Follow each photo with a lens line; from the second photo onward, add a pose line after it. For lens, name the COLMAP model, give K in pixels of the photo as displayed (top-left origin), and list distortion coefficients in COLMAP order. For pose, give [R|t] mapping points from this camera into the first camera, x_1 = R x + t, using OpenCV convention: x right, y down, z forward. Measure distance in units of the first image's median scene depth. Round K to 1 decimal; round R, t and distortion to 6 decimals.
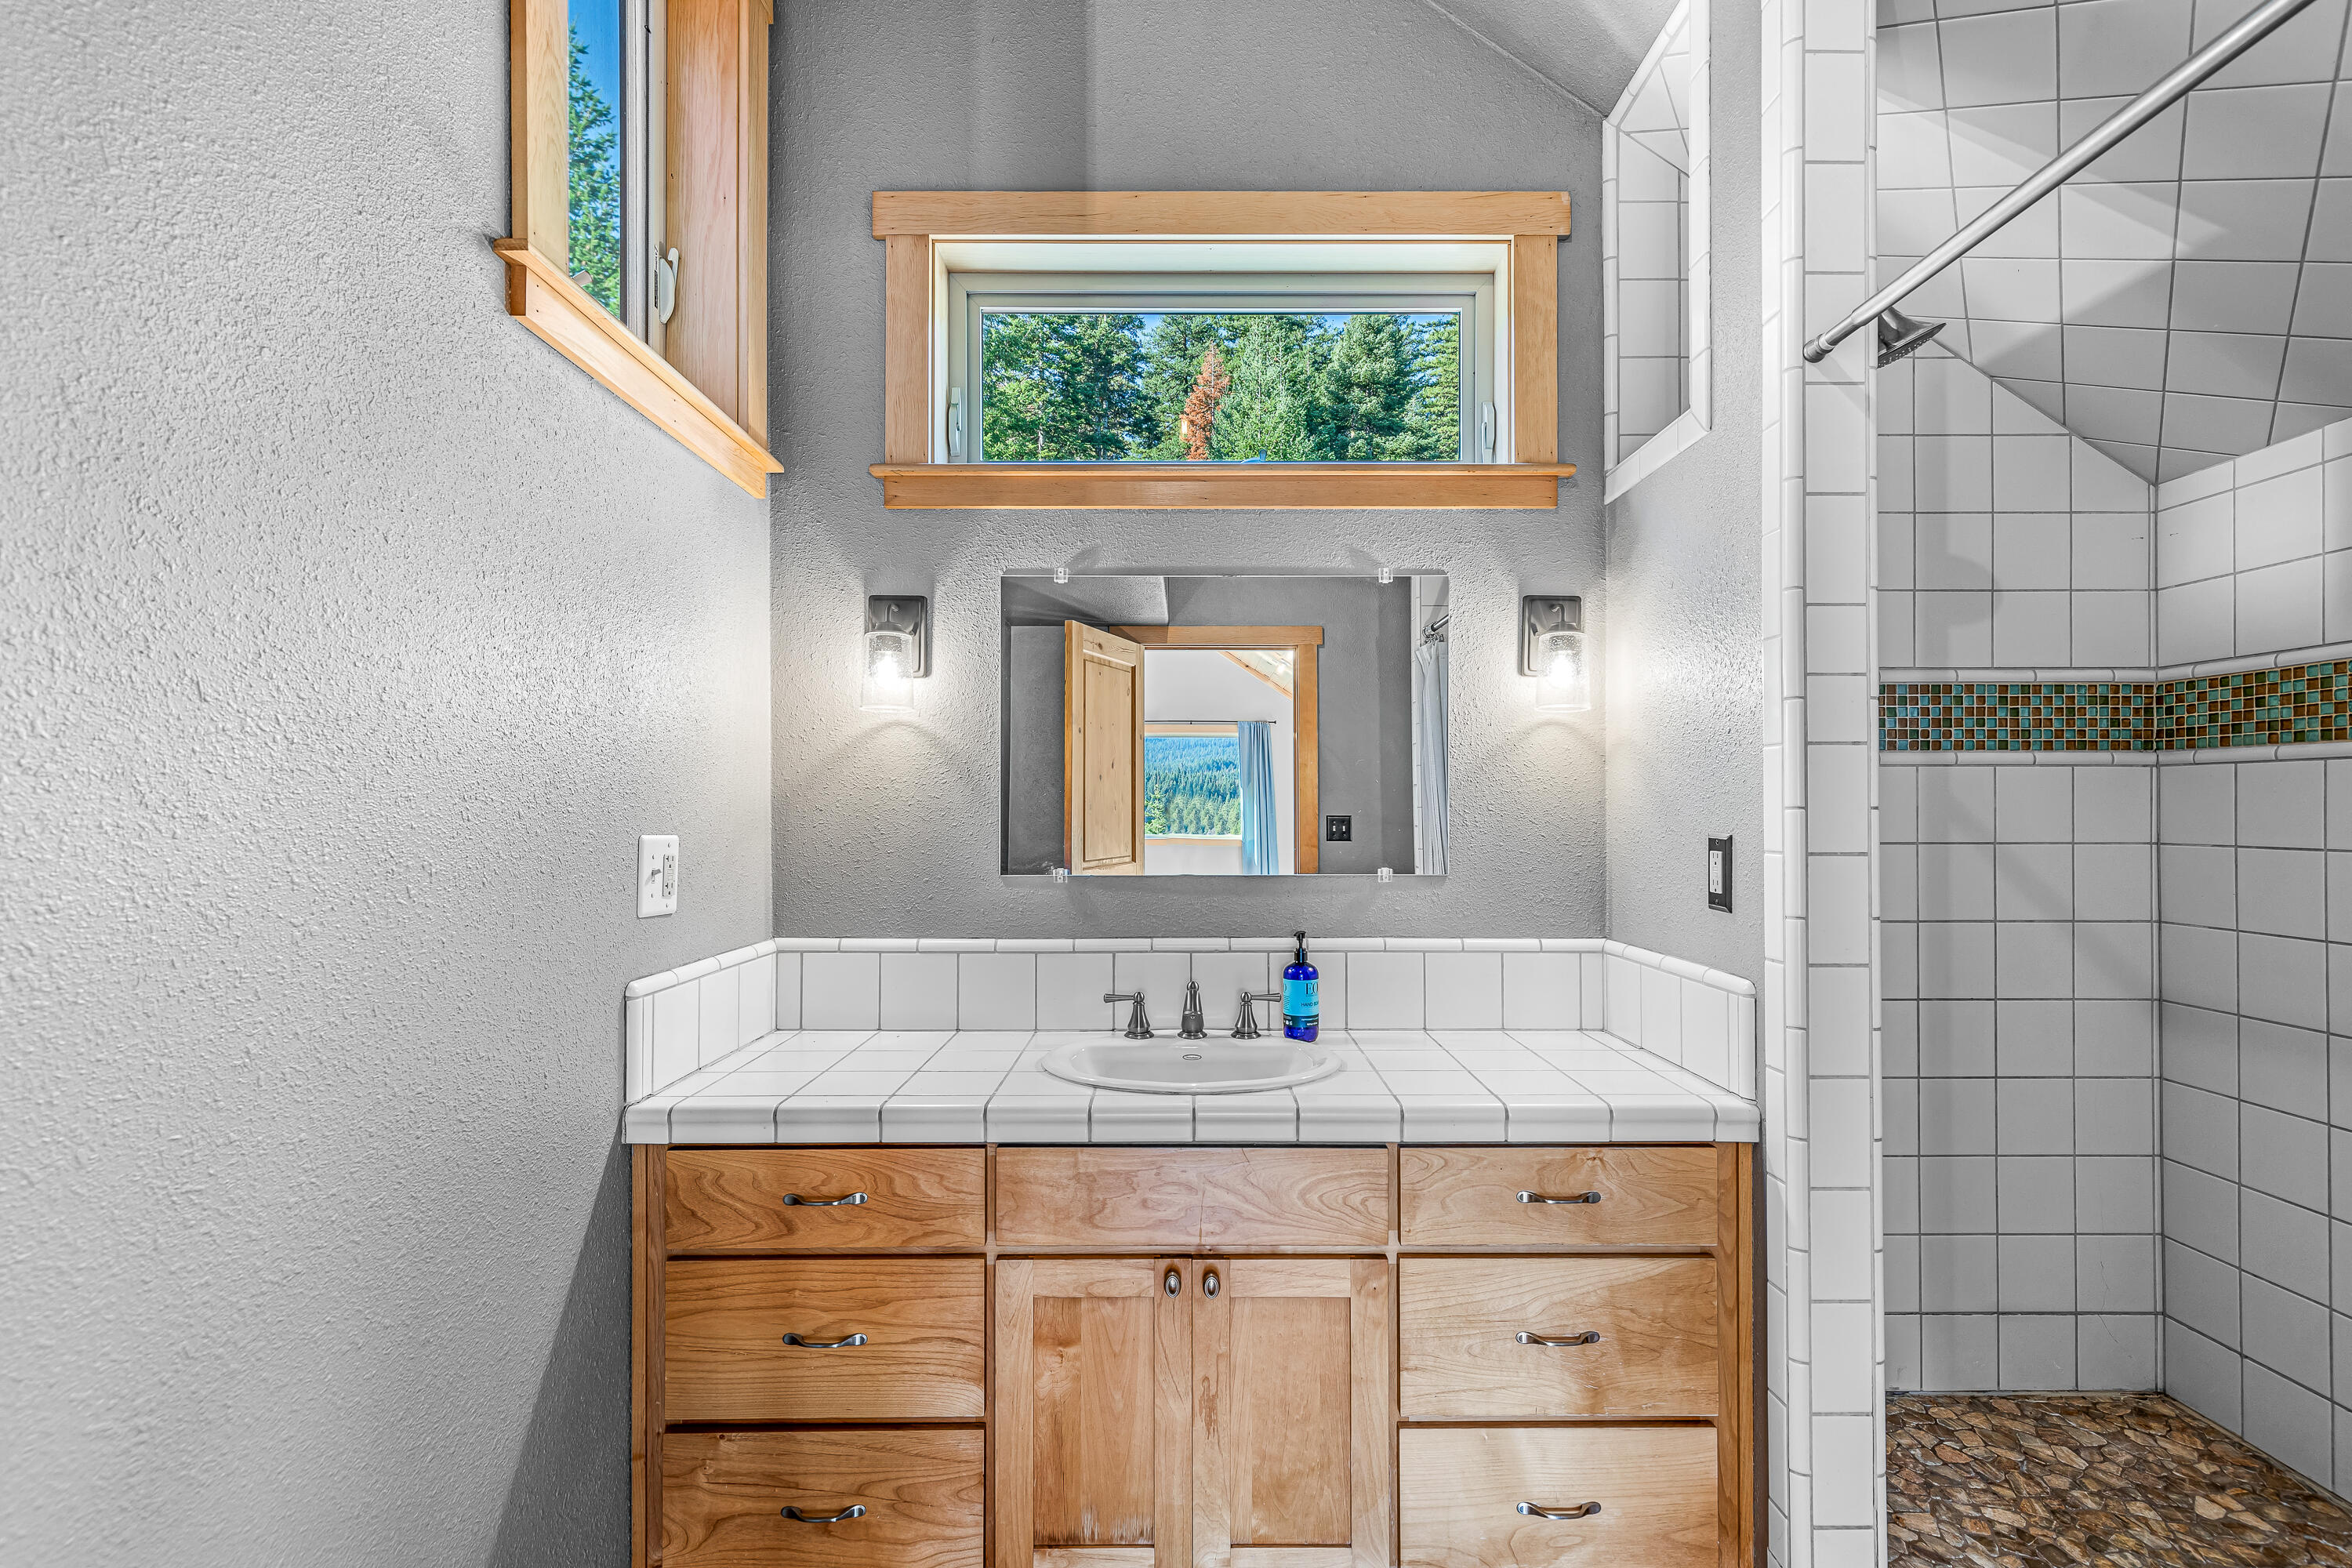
lens RADIAL K [[1070.3, 0, 1177.4], [0, 1070.3, 802.3], [0, 0, 1]] dist [0.008179, -0.001438]
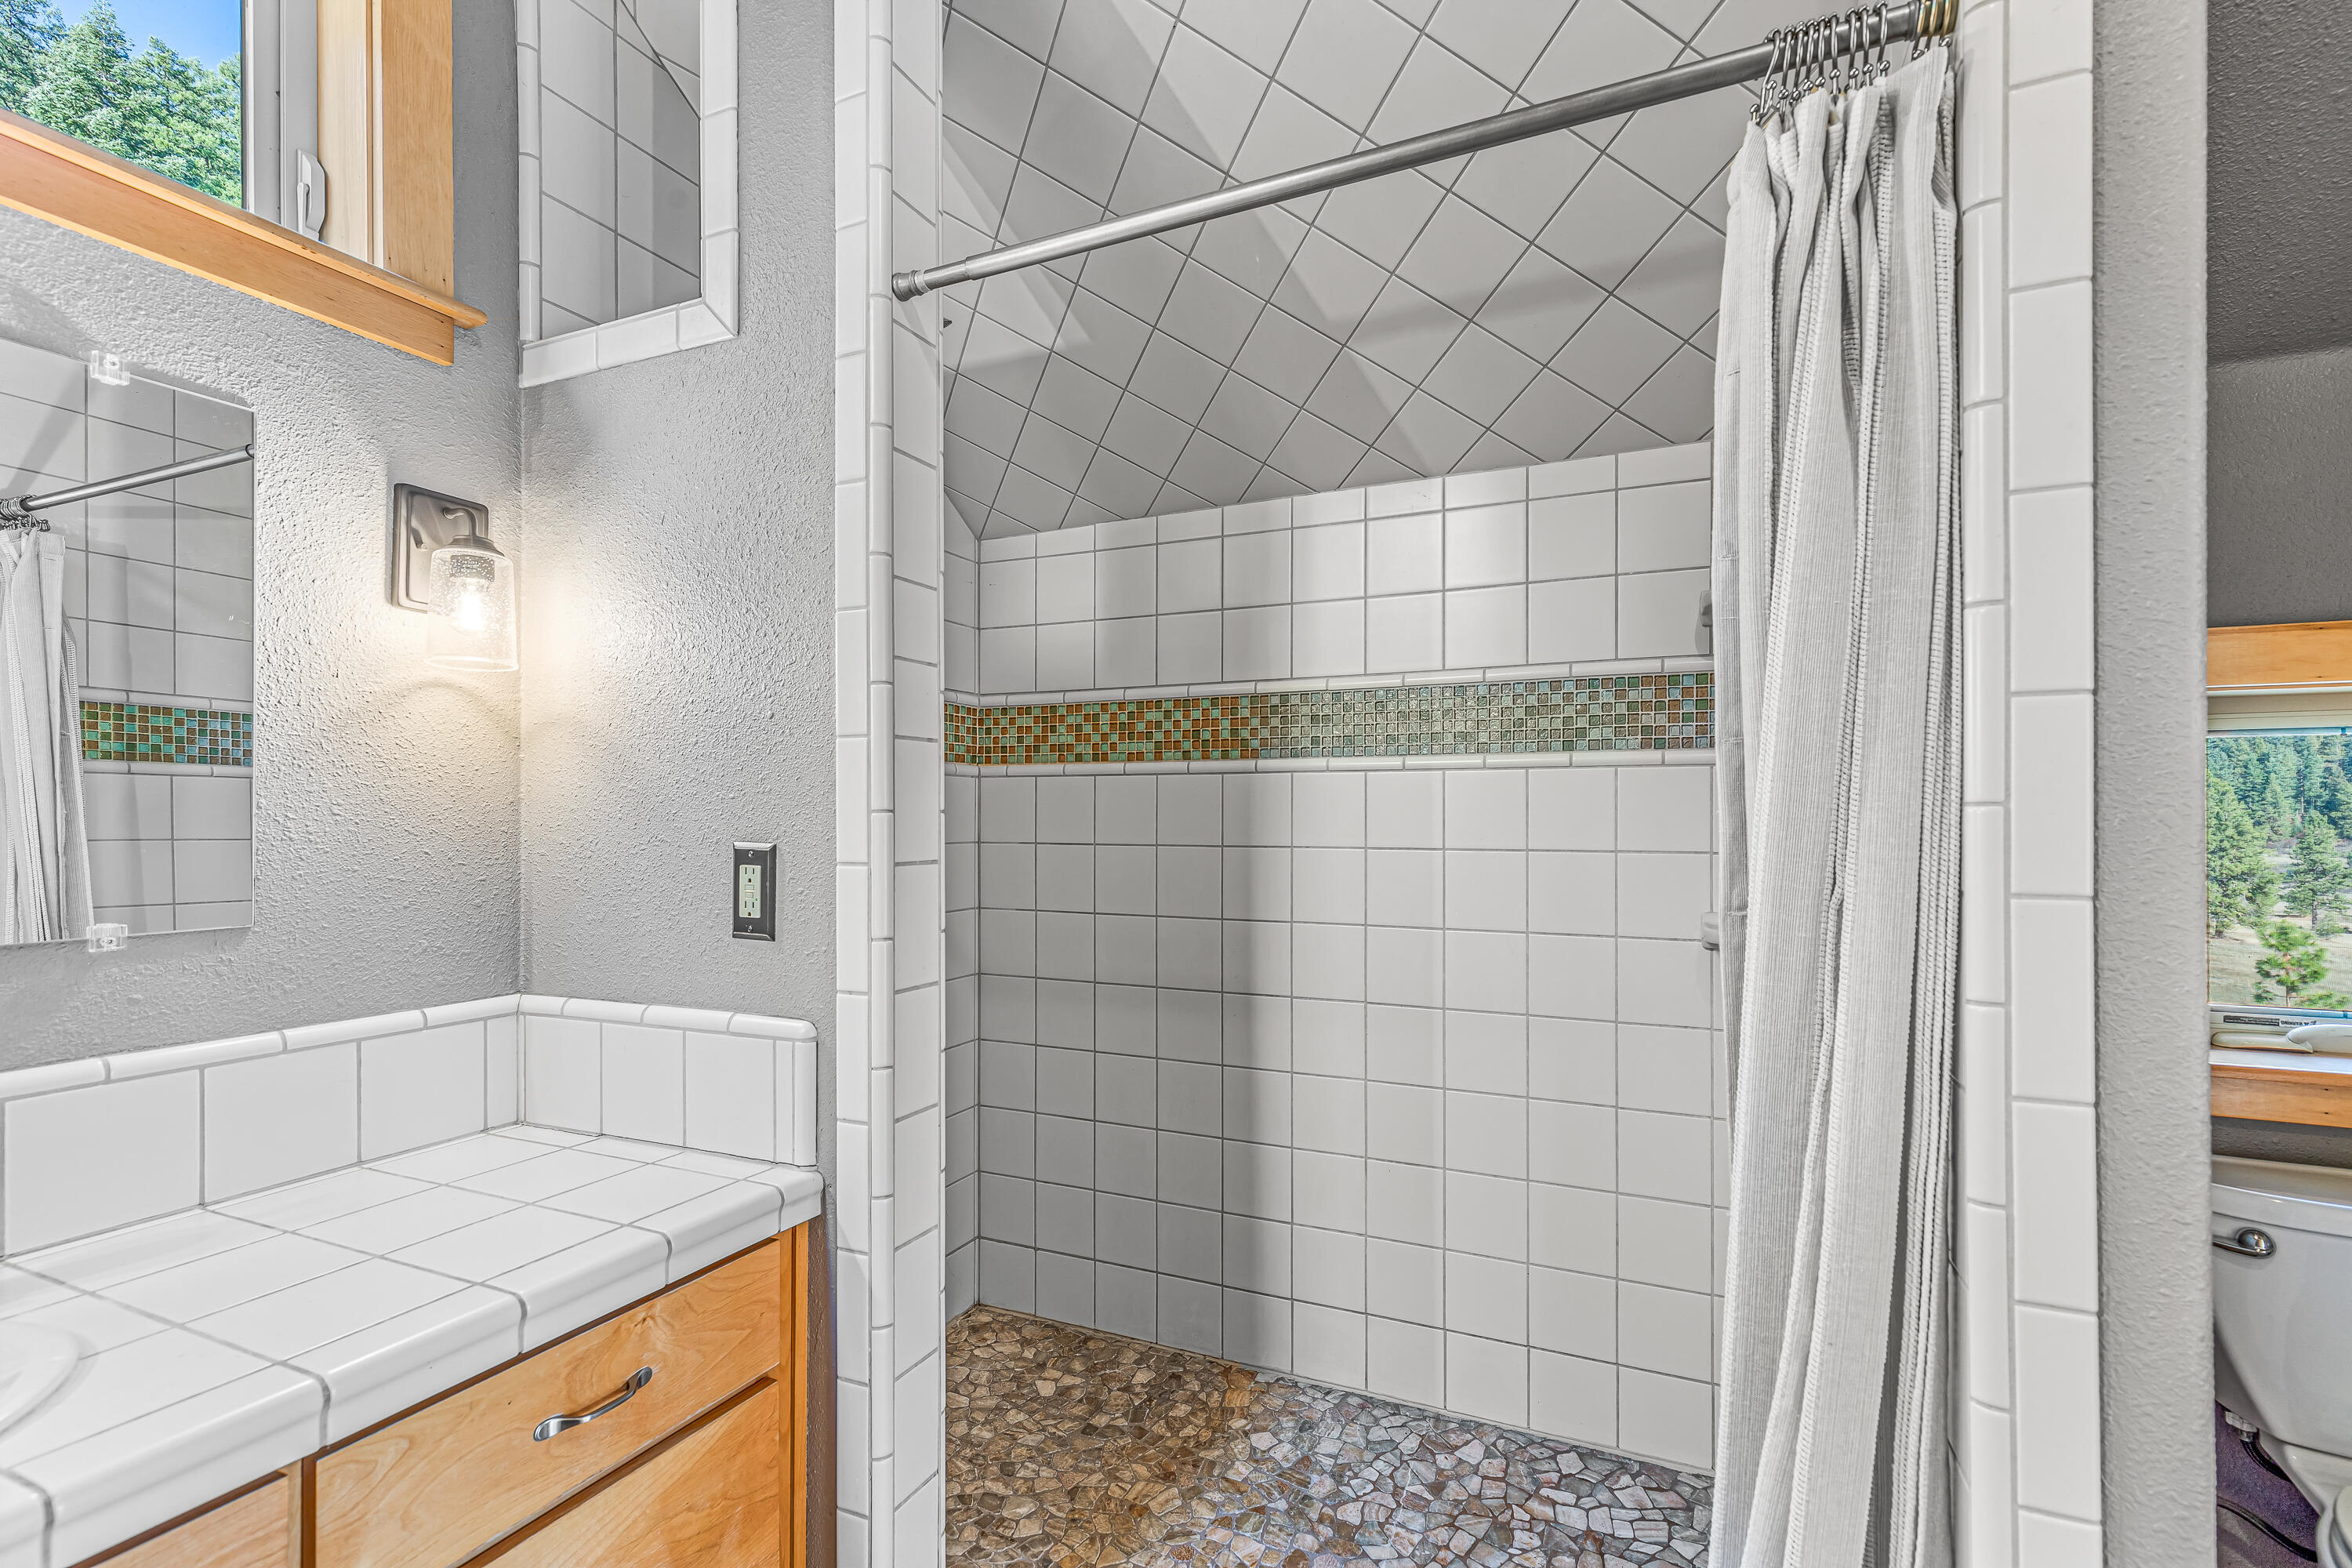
lens RADIAL K [[1070.3, 0, 1169.2], [0, 1070.3, 811.7], [0, 0, 1]] dist [0.008179, -0.001438]
pose [[0.409395, 0.002778, 0.912353, -0.089503], [-0.006473, 0.999979, -0.000141, 0.003458], [-0.912334, -0.005848, 0.409405, 0.359983]]
